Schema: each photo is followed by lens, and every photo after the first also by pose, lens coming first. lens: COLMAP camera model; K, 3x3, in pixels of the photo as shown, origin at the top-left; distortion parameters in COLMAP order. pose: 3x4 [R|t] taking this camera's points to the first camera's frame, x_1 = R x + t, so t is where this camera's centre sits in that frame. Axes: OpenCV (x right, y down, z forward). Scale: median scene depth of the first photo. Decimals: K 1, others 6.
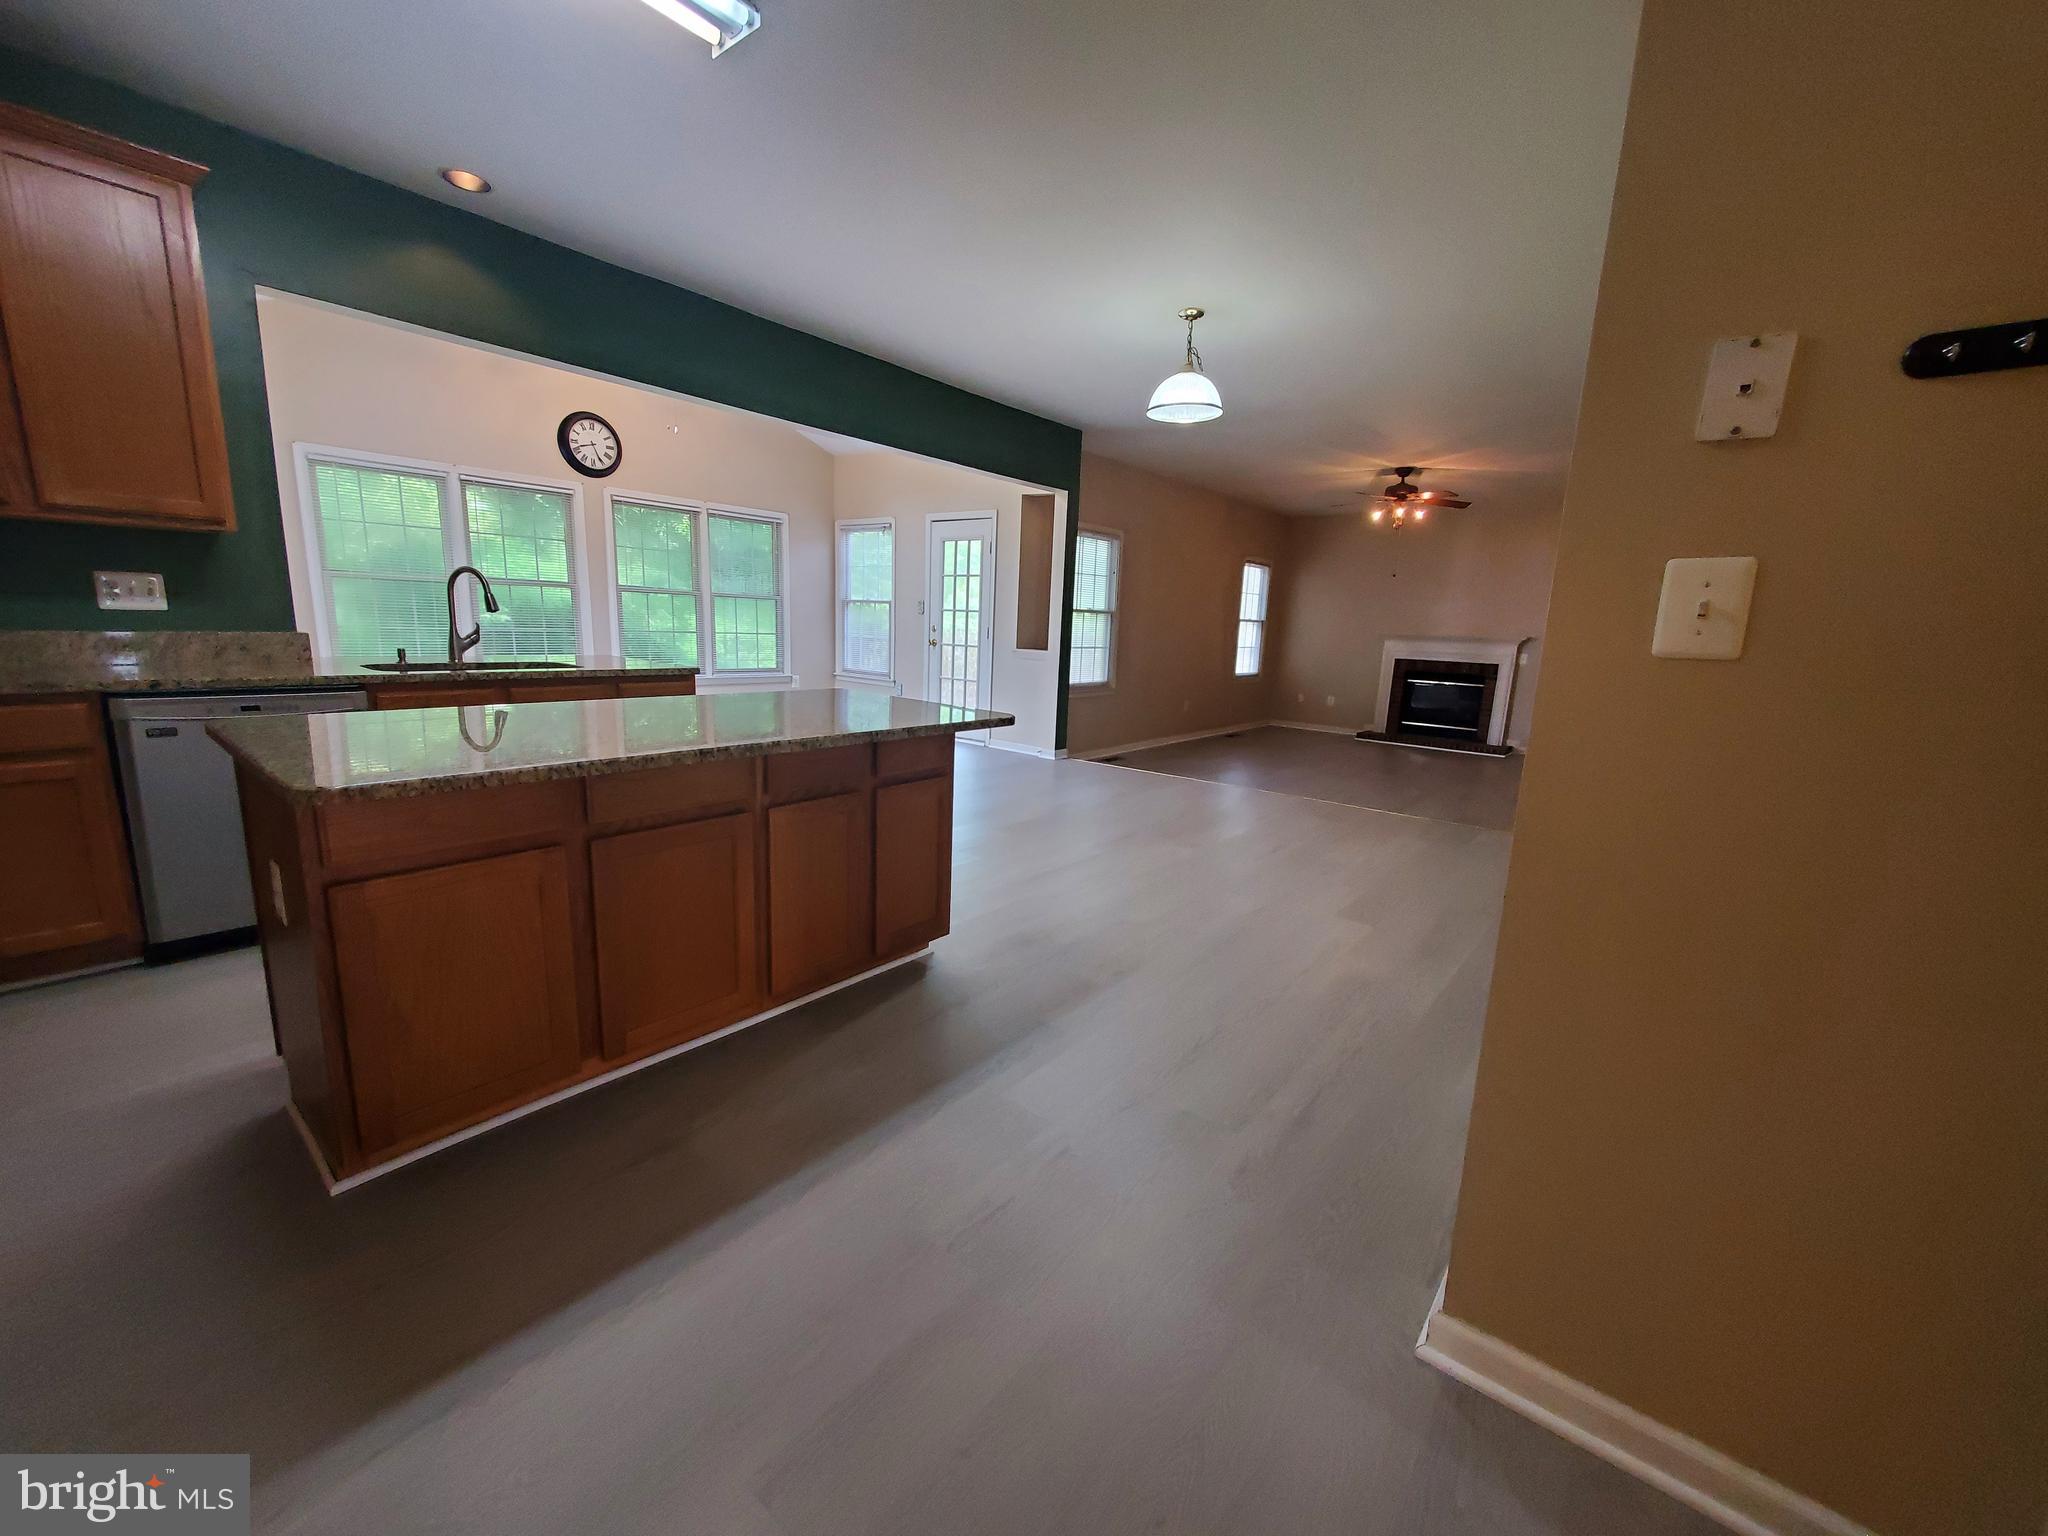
lens RADIAL K [[806.7, 0, 1020.2], [0, 806.7, 777.3], [0, 0, 1]] dist [0.007737, -0.003020]
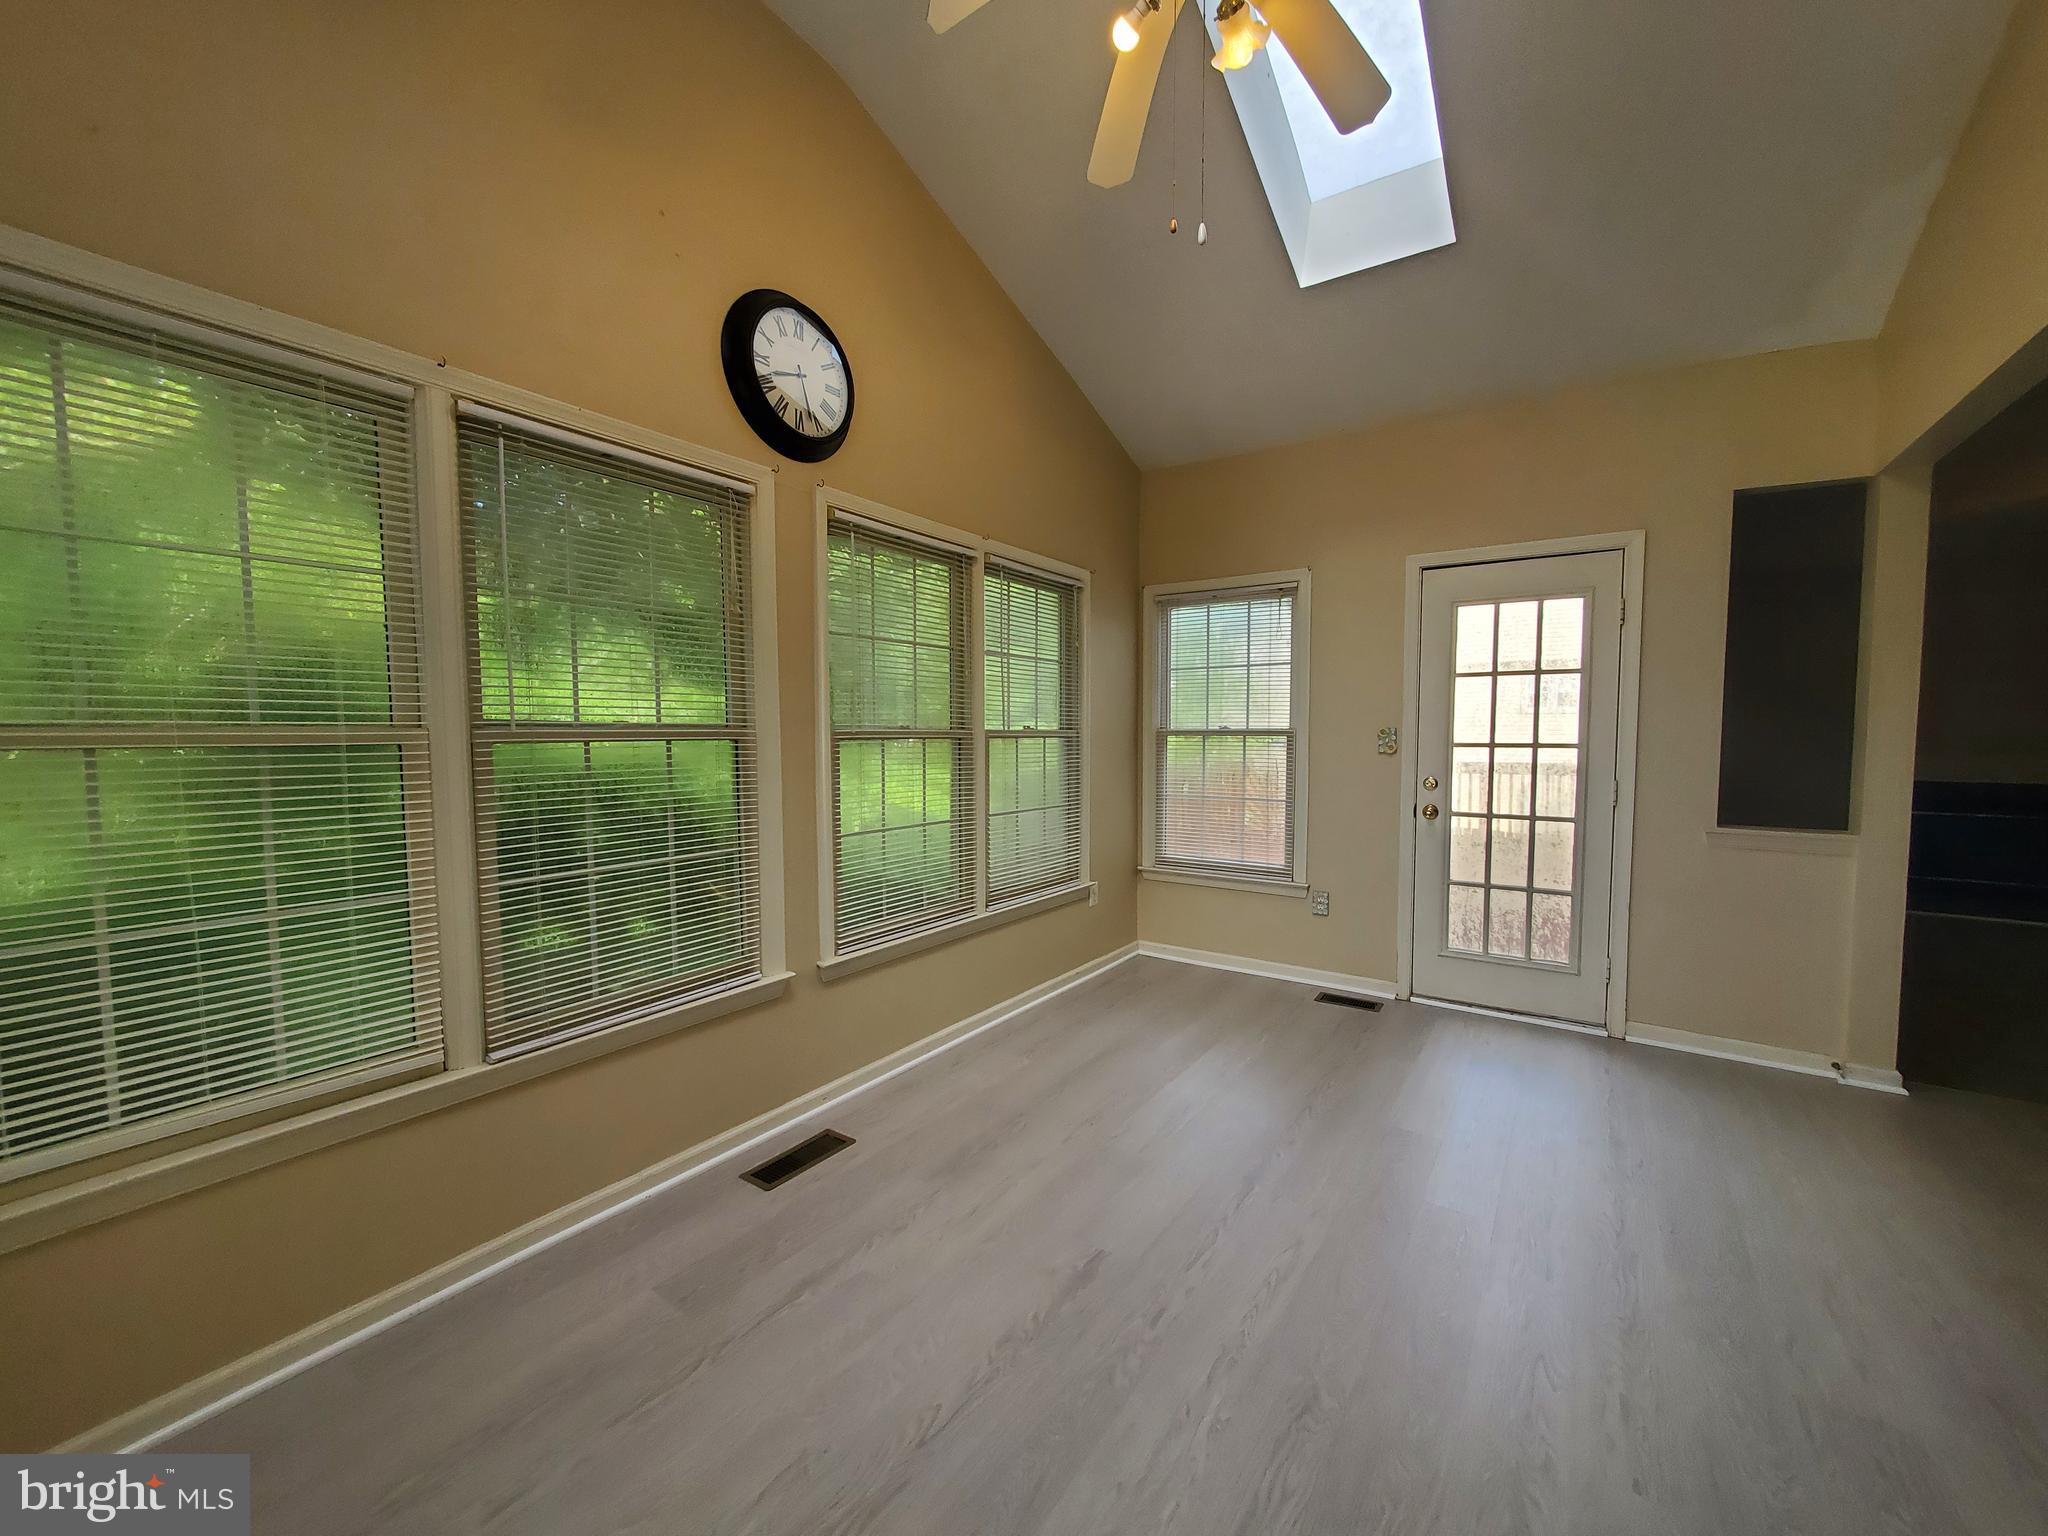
lens RADIAL K [[806.7, 0, 1013.7], [0, 806.7, 773.1], [0, 0, 1]] dist [0.007737, -0.003020]
pose [[0.995352, -0.047534, 0.083758, -0.560144], [0.058940, 0.988474, -0.139449, -0.193383], [-0.076164, 0.143738, 0.986681, 0.761272]]
